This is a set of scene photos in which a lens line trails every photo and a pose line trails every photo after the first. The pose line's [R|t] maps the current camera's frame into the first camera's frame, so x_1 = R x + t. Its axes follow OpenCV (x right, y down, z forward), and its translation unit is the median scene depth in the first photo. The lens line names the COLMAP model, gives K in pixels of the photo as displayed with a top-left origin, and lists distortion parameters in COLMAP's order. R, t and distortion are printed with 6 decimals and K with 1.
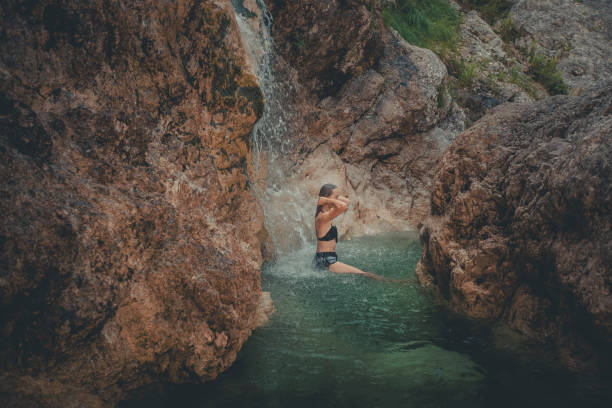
lens RADIAL K [[566.5, 0, 306.0], [0, 566.5, 195.6], [0, 0, 1]] dist [0.008125, 0.106170]
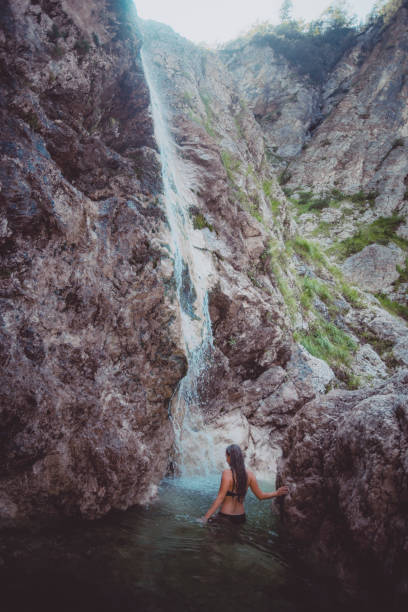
lens RADIAL K [[400.0, 0, 202.8], [0, 400.0, 306.2], [0, 0, 1]] dist [-0.046829, 0.080677]
pose [[0.974146, 0.120462, -0.191124, 0.188815], [-0.182468, 0.918343, -0.351213, 0.079387], [0.133209, 0.377007, 0.916581, -0.120298]]
